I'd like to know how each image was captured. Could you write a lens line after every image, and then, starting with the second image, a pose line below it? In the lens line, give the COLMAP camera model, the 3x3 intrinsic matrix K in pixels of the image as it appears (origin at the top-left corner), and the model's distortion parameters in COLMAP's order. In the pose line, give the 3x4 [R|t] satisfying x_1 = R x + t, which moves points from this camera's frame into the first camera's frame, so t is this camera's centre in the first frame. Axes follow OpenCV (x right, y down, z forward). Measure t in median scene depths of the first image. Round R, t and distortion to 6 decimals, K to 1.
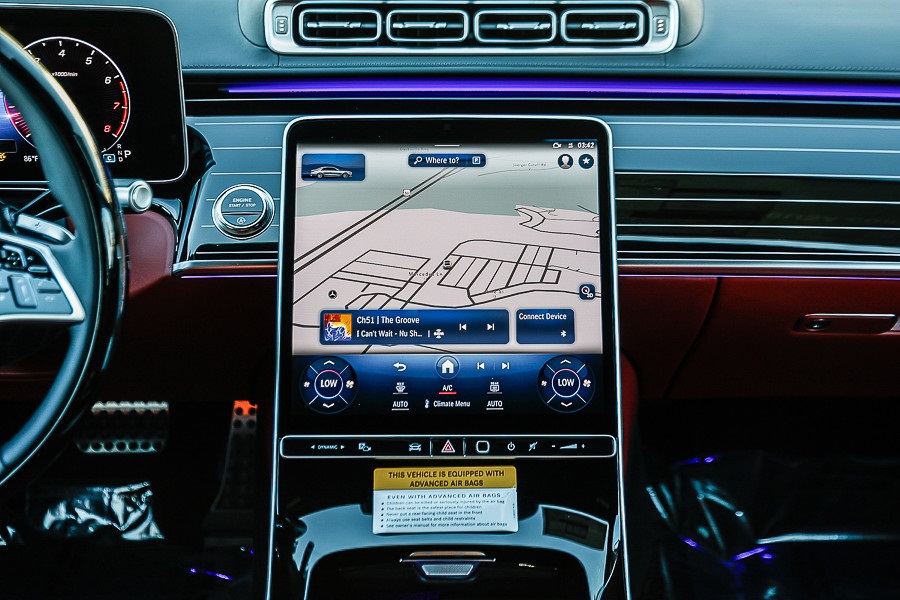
lens RADIAL K [[1244.7, 0, 465.0], [0, 1244.7, 296.9], [0, 0, 1]] dist [0.092289, 0.000000]
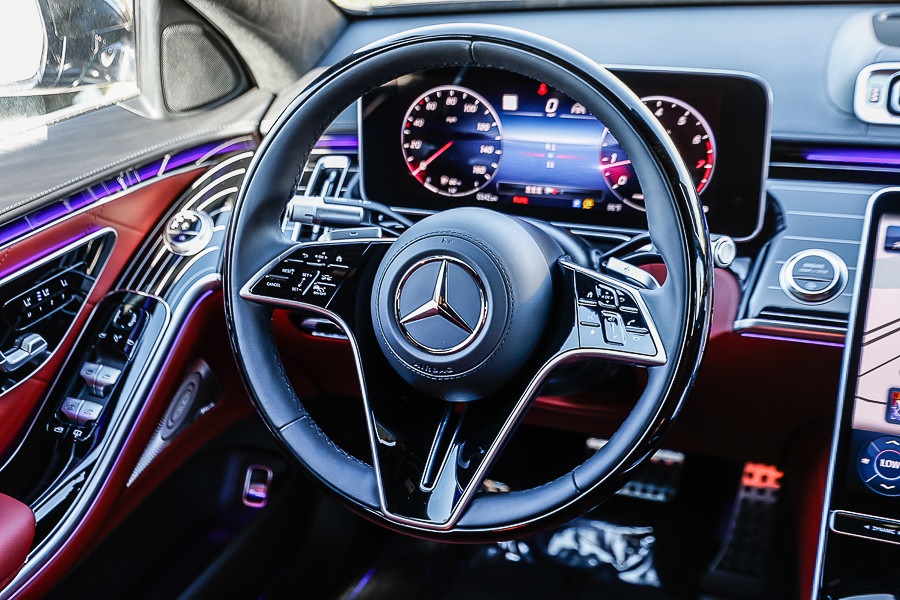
lens RADIAL K [[1228.9, 0, 449.1], [0, 1228.9, 292.4], [0, 0, 1]] dist [0.088242, 0.000000]
pose [[0.920294, 0.114574, -0.374075, -0.074568], [-0.135005, 0.990427, -0.028785, 0.011393], [0.367196, 0.076992, 0.926952, -0.022091]]
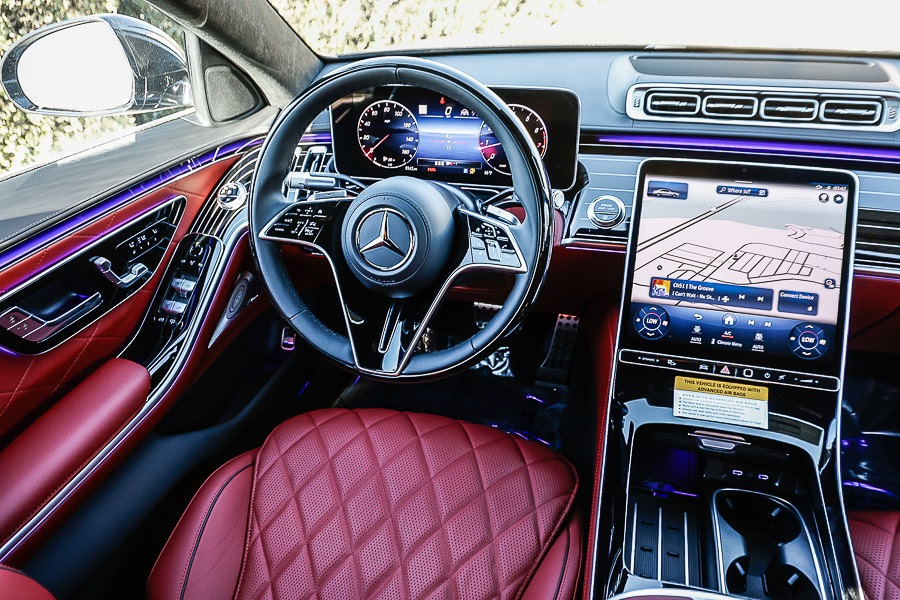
lens RADIAL K [[612.4, 0, 461.3], [0, 612.4, 299.3], [0, 0, 1]] dist [-0.058892, 0.040041]
pose [[0.958291, 0.118558, -0.260043, -0.137523], [-0.095508, 0.990434, 0.099597, -0.015052], [0.269363, -0.070607, 0.960447, 0.146301]]
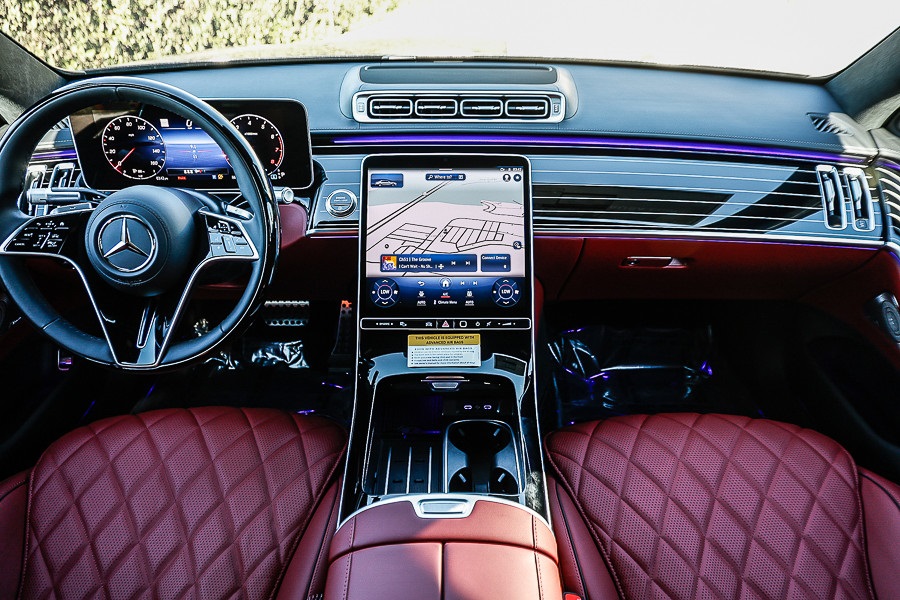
lens RADIAL K [[612.4, 0, 463.6], [0, 612.4, 300.9], [0, 0, 1]] dist [-0.058892, 0.040041]
pose [[0.999992, 0.002246, 0.003438, 0.010551], [-0.002522, 0.996601, 0.082337, 0.004039], [-0.003241, -0.082345, 0.996599, 0.037349]]
